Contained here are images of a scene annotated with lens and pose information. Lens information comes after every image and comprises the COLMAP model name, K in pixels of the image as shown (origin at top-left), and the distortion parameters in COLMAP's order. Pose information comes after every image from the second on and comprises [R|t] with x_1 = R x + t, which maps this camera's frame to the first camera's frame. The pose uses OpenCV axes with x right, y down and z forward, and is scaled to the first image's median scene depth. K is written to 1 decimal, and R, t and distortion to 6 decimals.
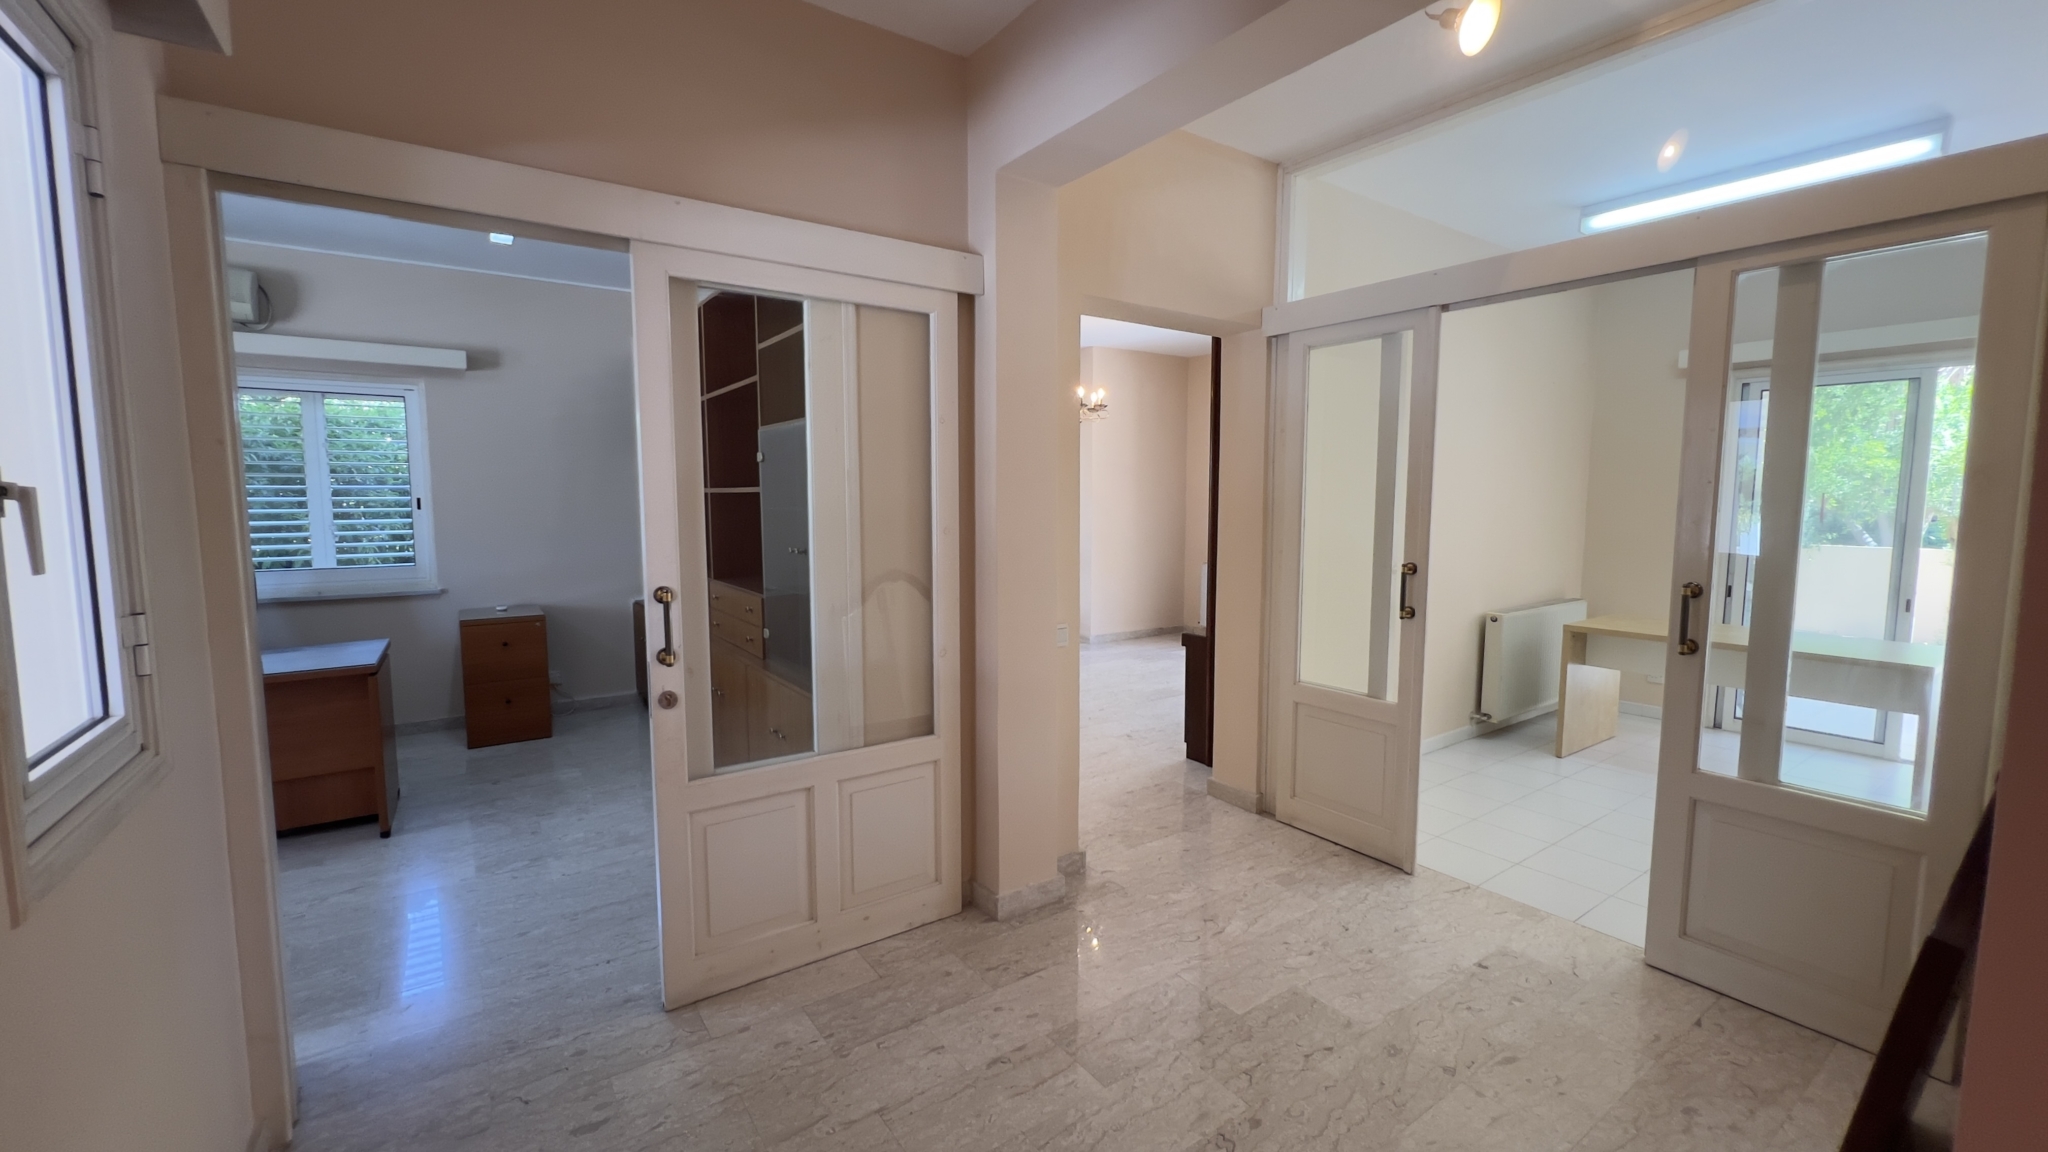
lens RADIAL K [[817.6, 0, 1003.6], [0, 817.6, 569.4], [0, 0, 1]] dist [-0.001914, 0.000663]
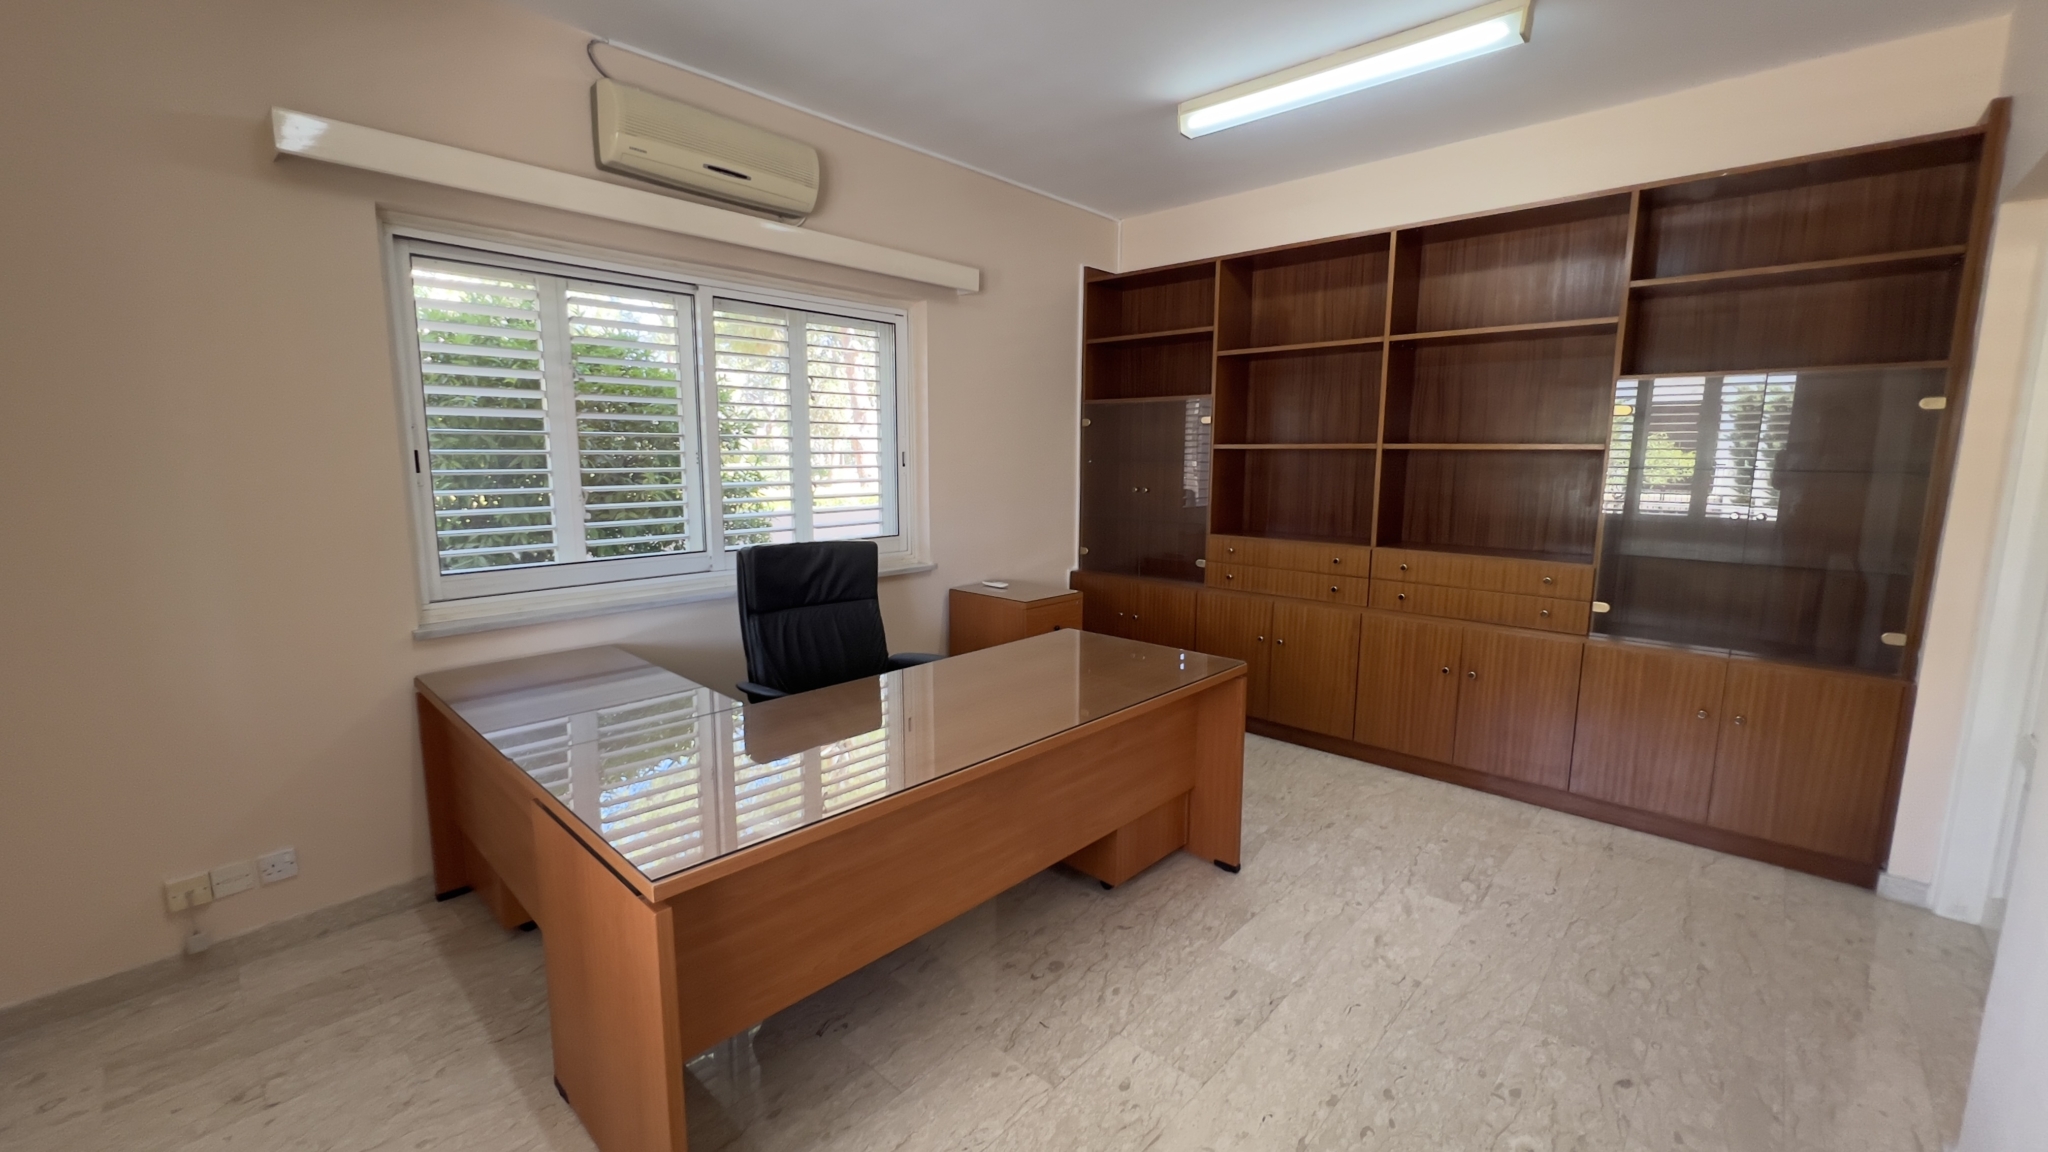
lens RADIAL K [[817.6, 0, 1026.3], [0, 817.6, 564.7], [0, 0, 1]] dist [-0.001914, 0.000663]
pose [[0.972922, -0.020599, 0.230213, -0.826361], [0.008857, 0.998612, 0.051921, -0.018102], [-0.230963, -0.048476, 0.971754, 0.193317]]
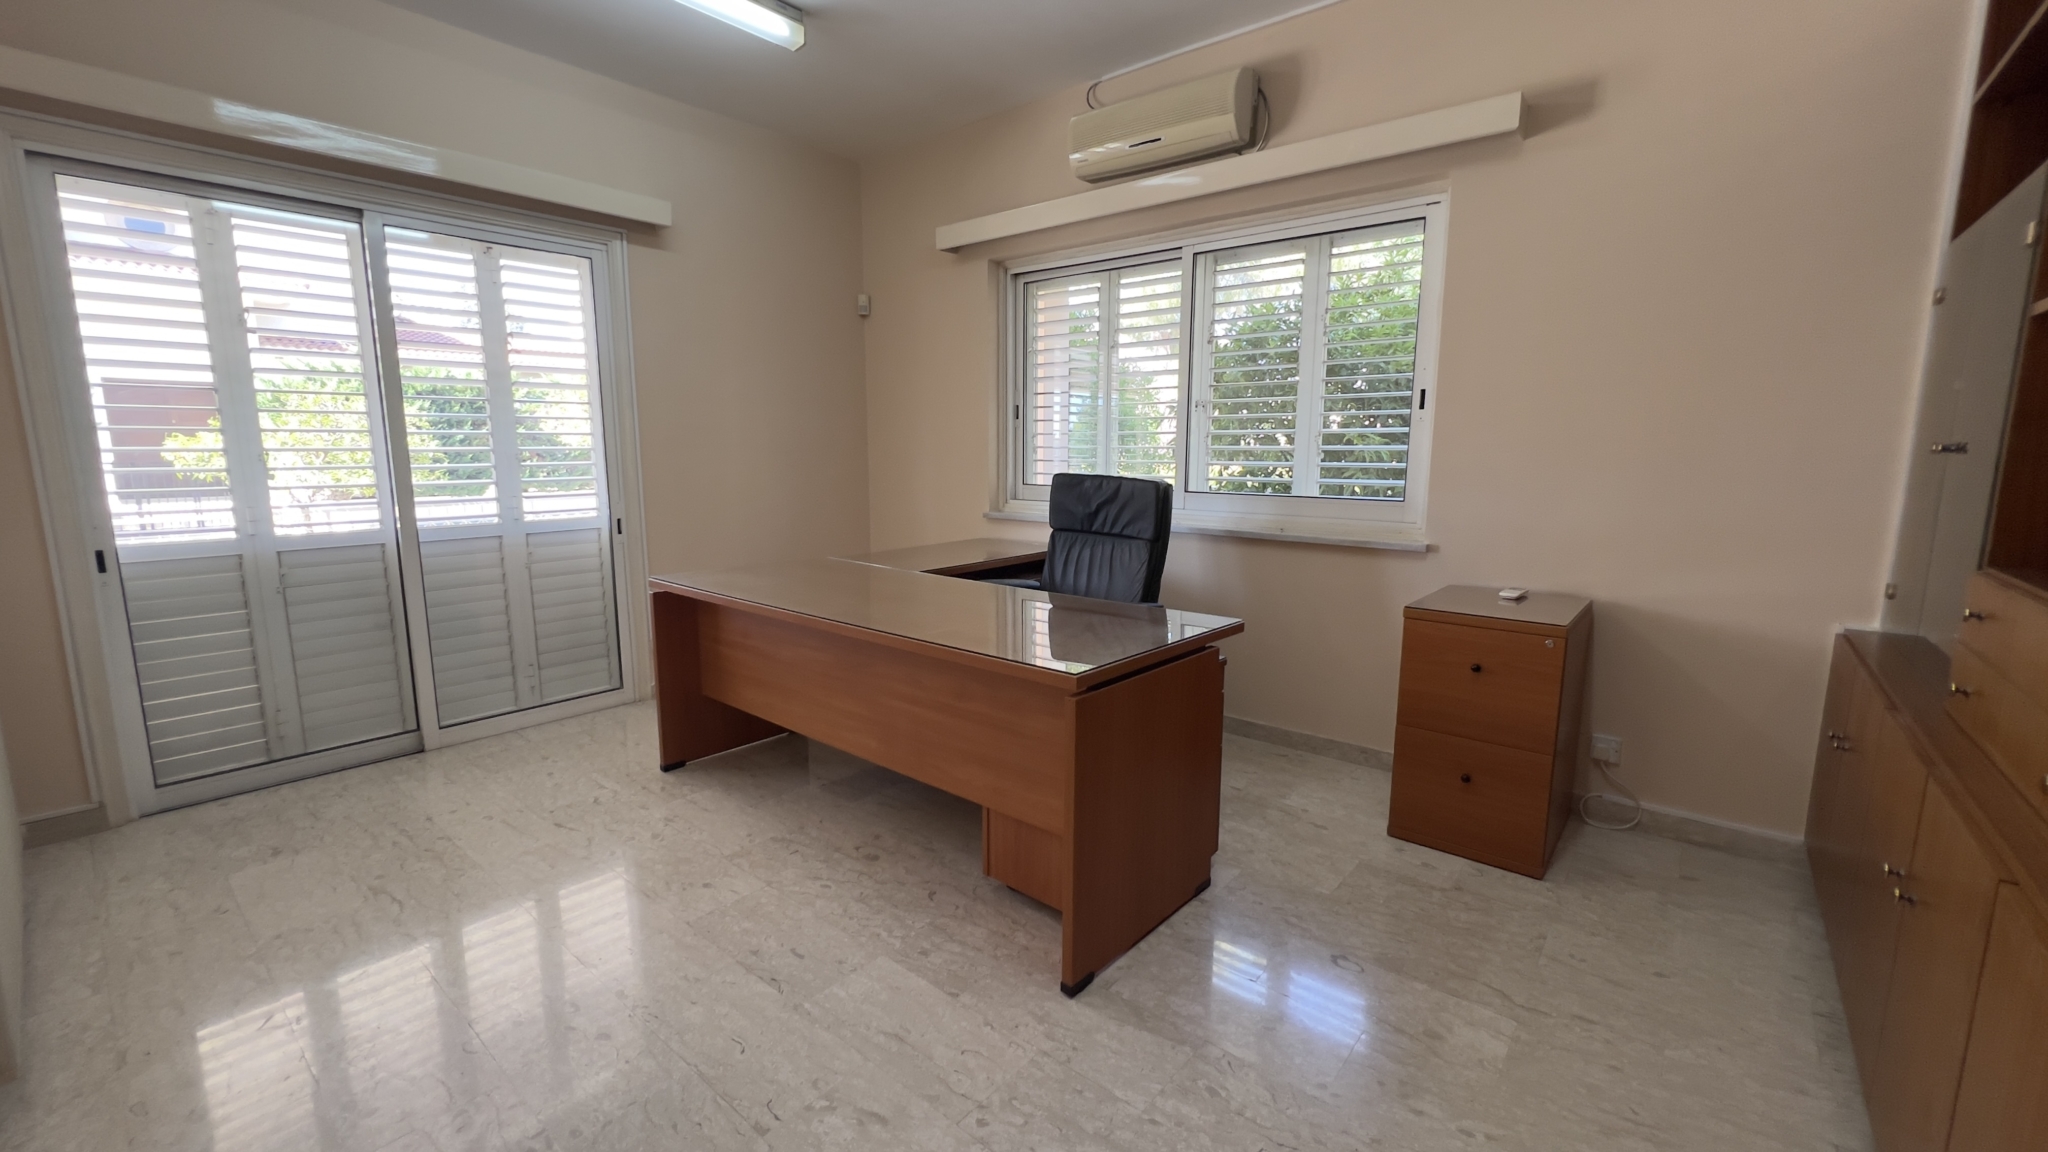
lens RADIAL K [[817.6, 0, 1015.7], [0, 817.6, 572.0], [0, 0, 1]] dist [-0.001914, 0.000663]
pose [[0.271209, 0.151432, -0.950534, -0.216385], [-0.089098, 0.987256, 0.131860, -0.008599], [0.958388, 0.048929, 0.281245, 0.581761]]
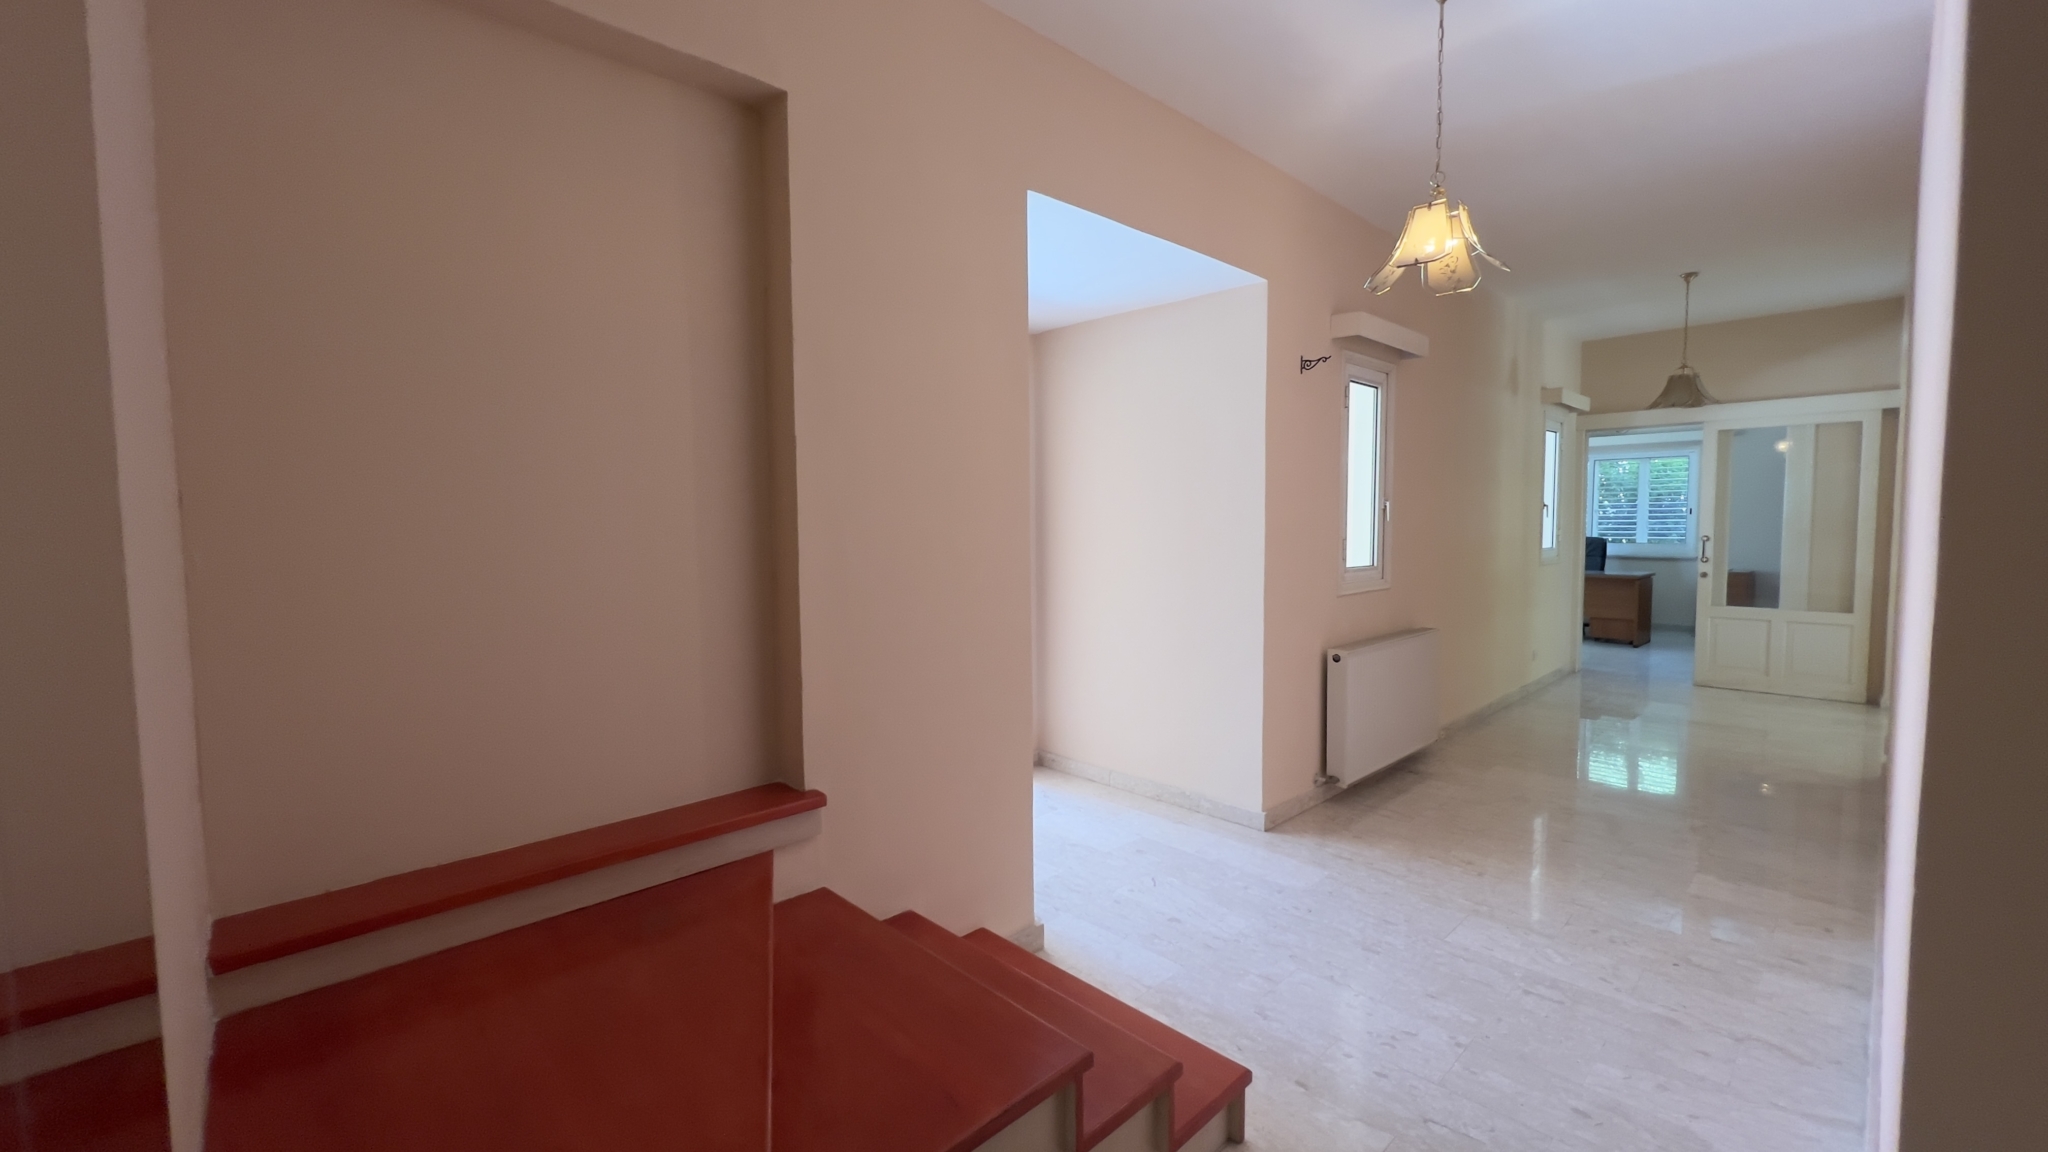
lens RADIAL K [[817.6, 0, 1025.5], [0, 817.6, 568.9], [0, 0, 1]] dist [-0.001914, 0.000663]
pose [[0.165757, 0.063927, -0.984092, 0.896860], [-0.079668, 0.995503, 0.051249, 0.079006], [0.982943, 0.069906, 0.170105, -0.819973]]
